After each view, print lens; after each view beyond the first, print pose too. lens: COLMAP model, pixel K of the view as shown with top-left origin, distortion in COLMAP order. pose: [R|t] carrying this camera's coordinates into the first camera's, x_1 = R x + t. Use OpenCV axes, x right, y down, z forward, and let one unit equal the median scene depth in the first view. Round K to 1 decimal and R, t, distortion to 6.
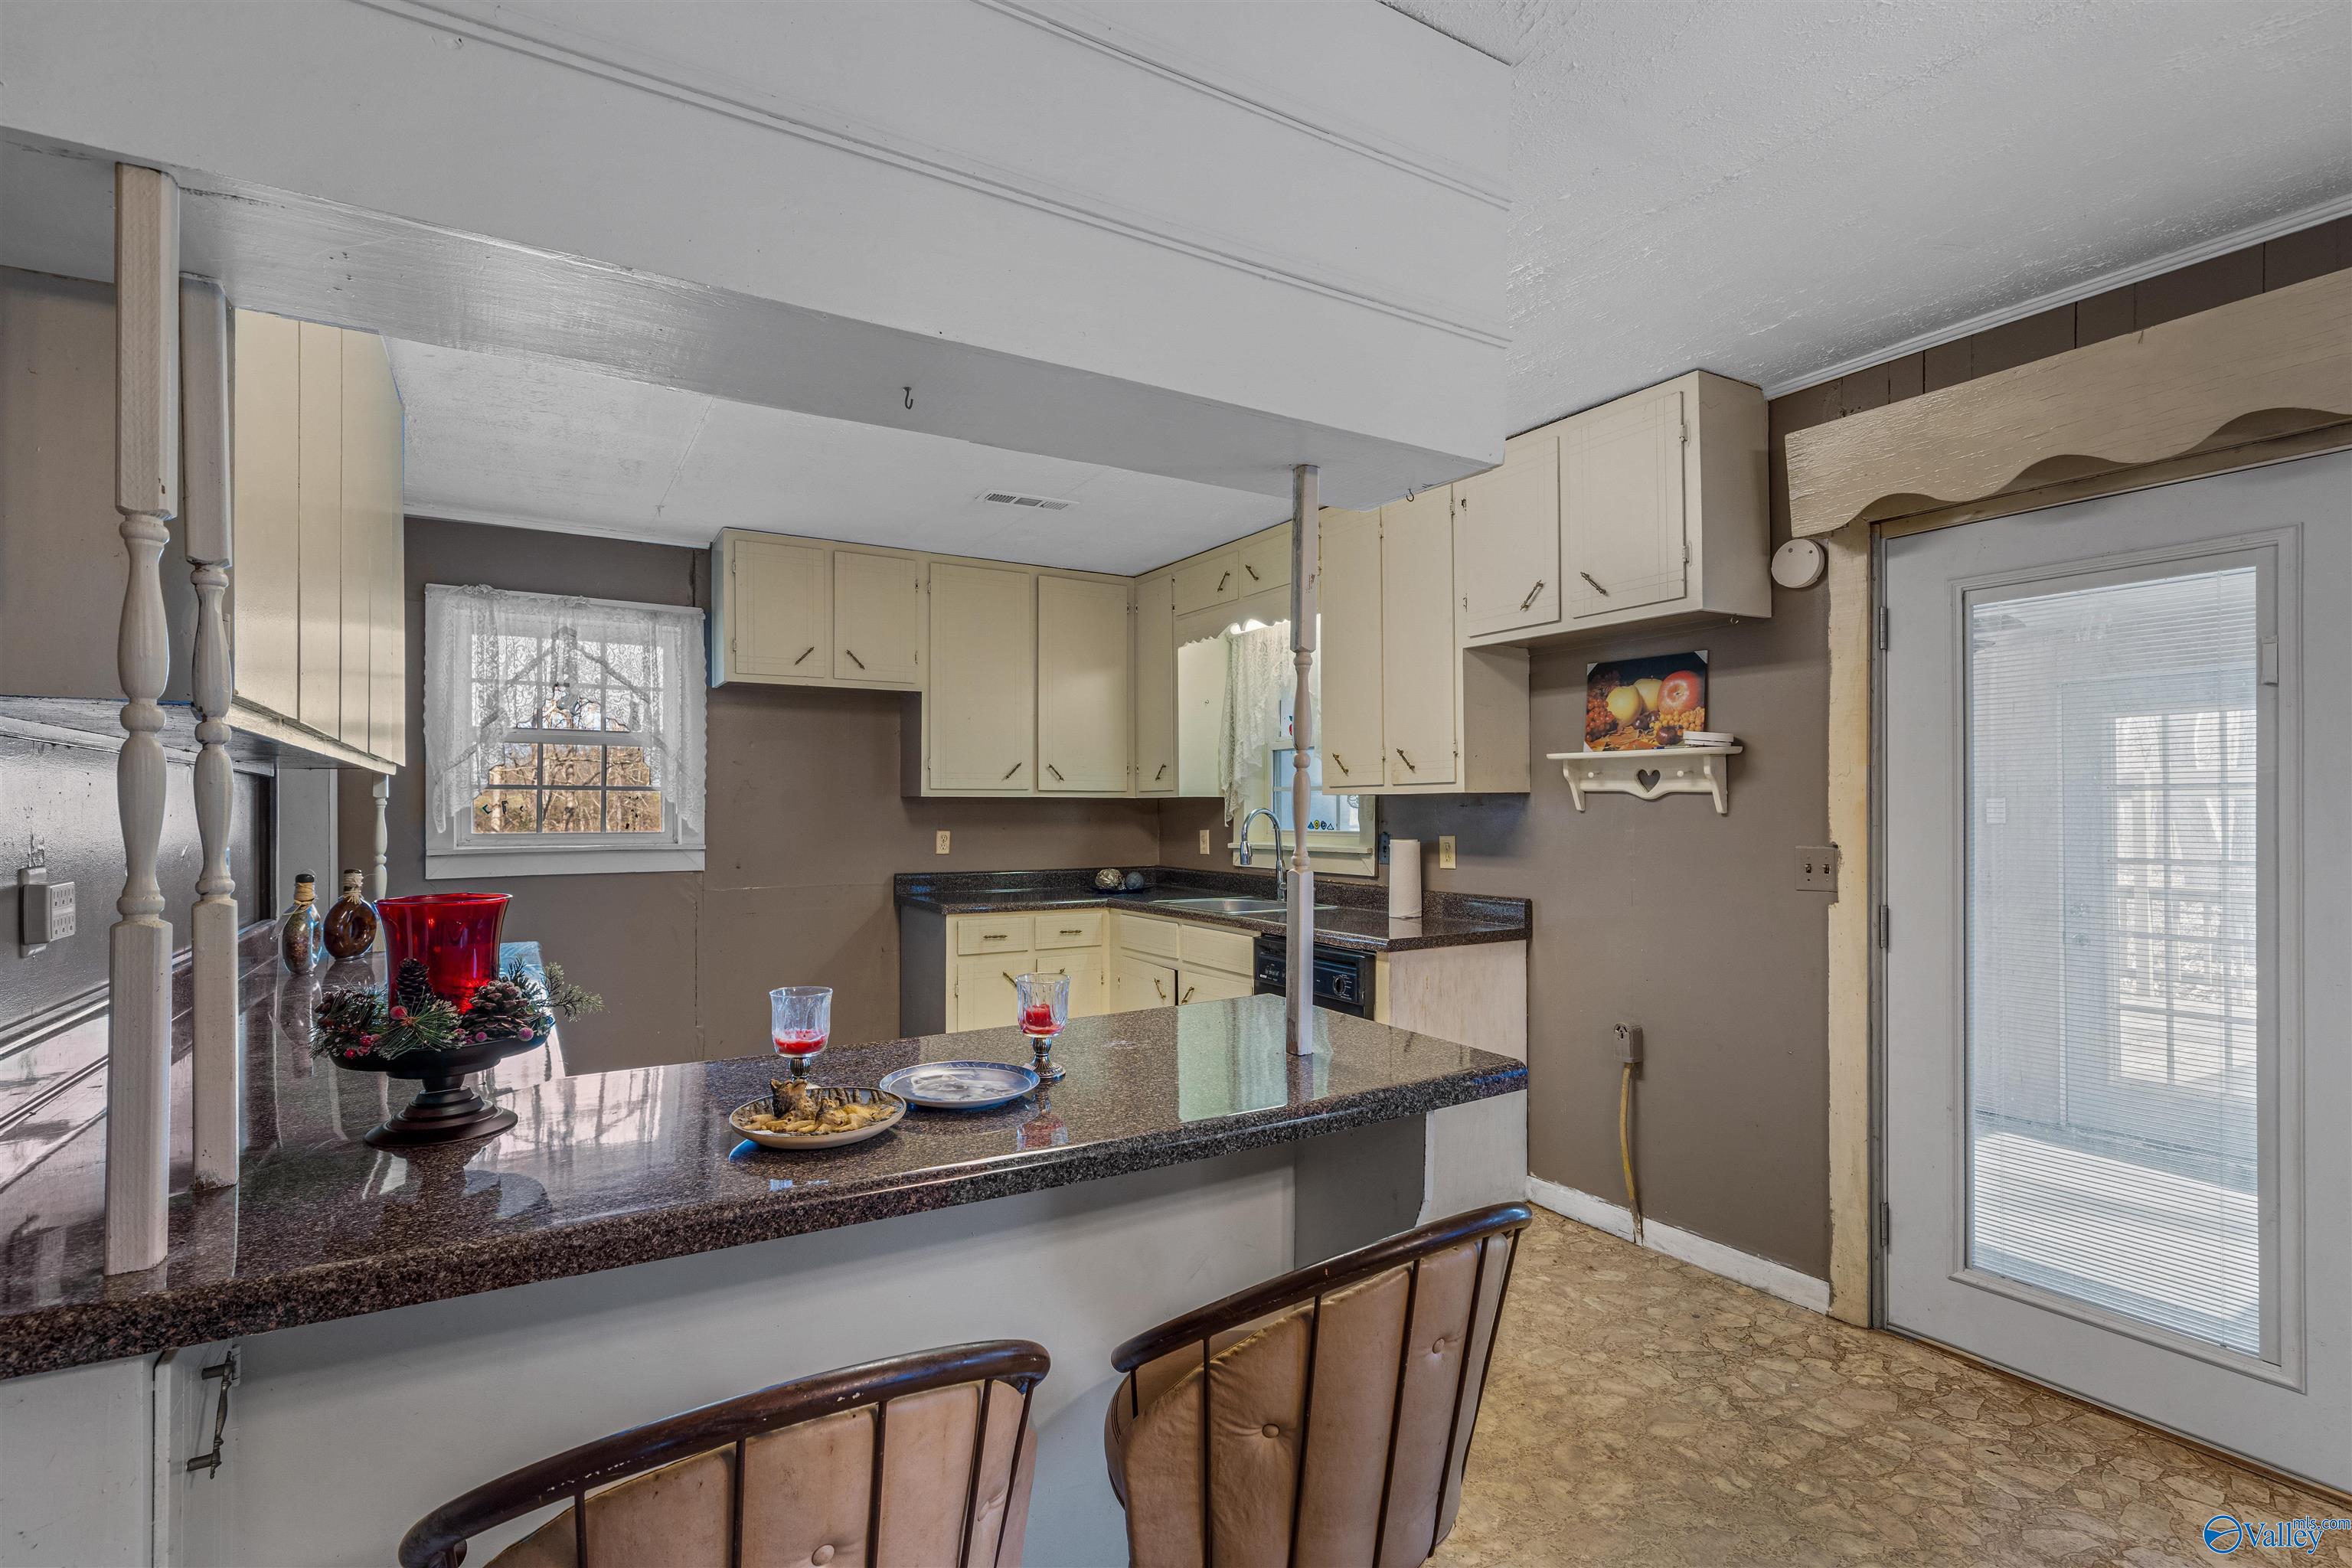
lens RADIAL K [[1102.1, 0, 1158.0], [0, 1102.1, 795.8], [0, 0, 1]] dist [0.001577, -0.000068]
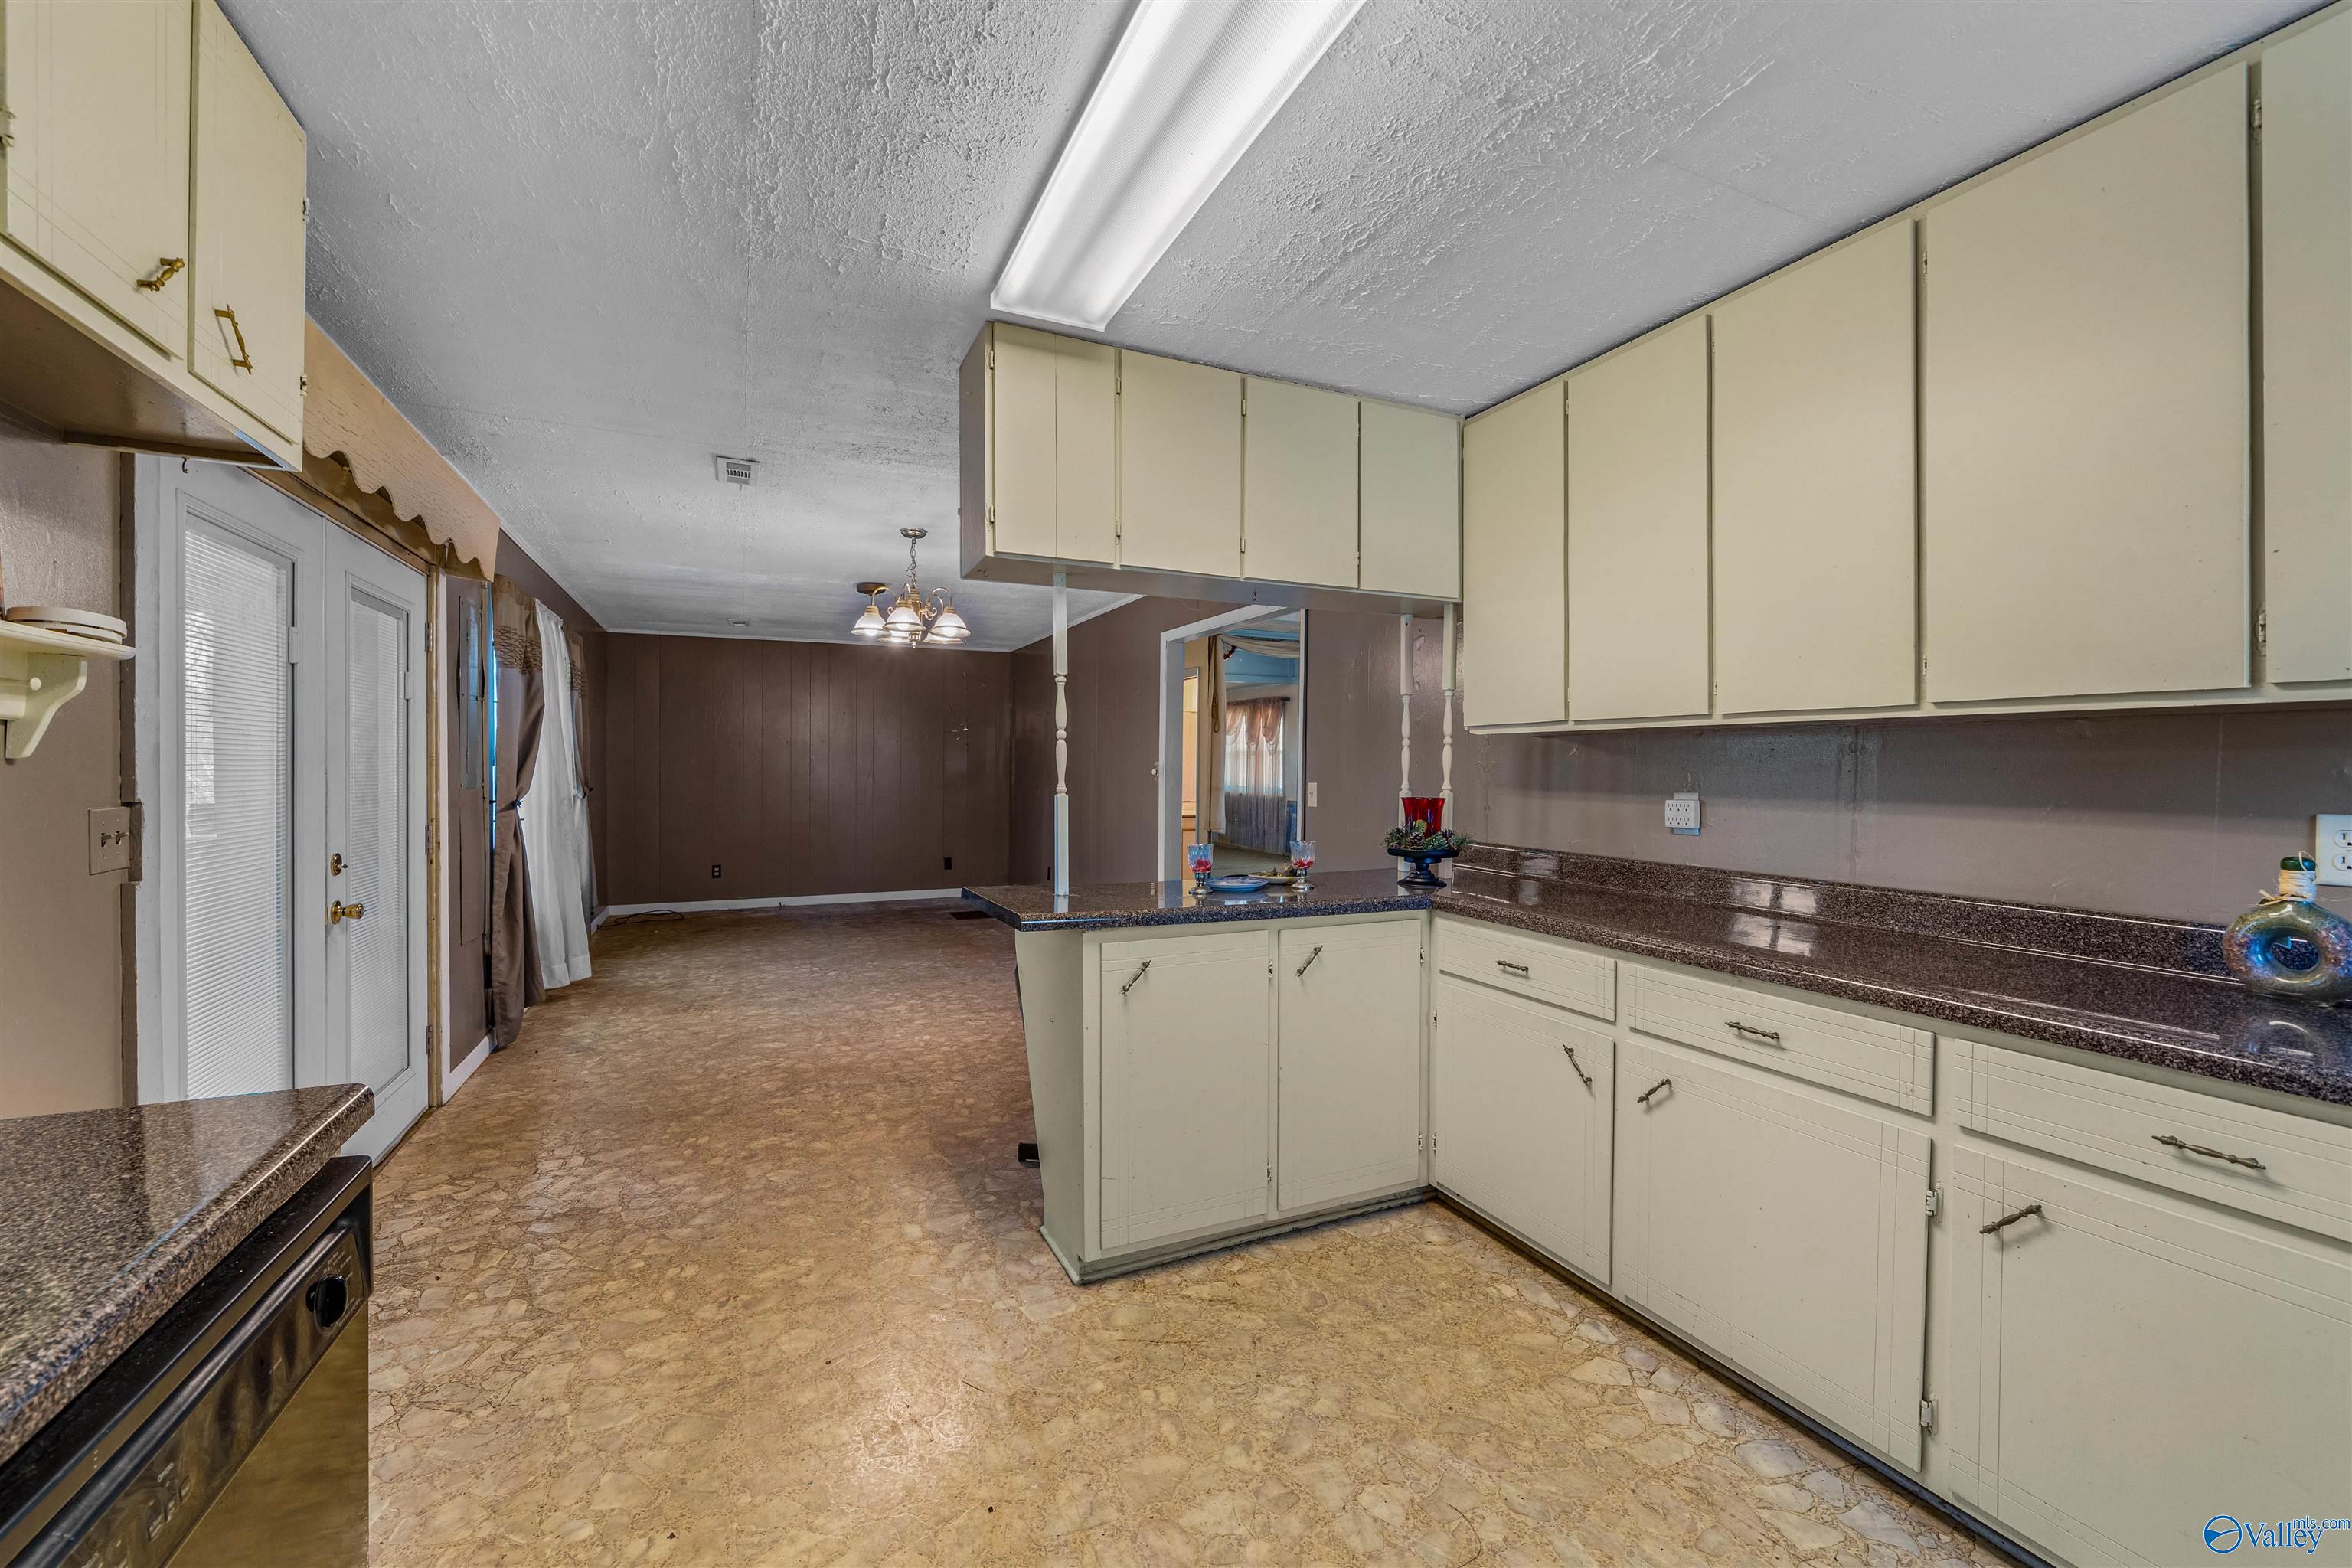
lens RADIAL K [[935.7, 0, 1173.6], [0, 935.7, 778.3], [0, 0, 1]] dist [-0.001589, -0.000204]
pose [[-0.995135, -0.004196, 0.098431, -0.110241], [-0.004313, 0.999990, -0.000973, 0.023024], [-0.098426, -0.001393, -0.995143, 1.336100]]
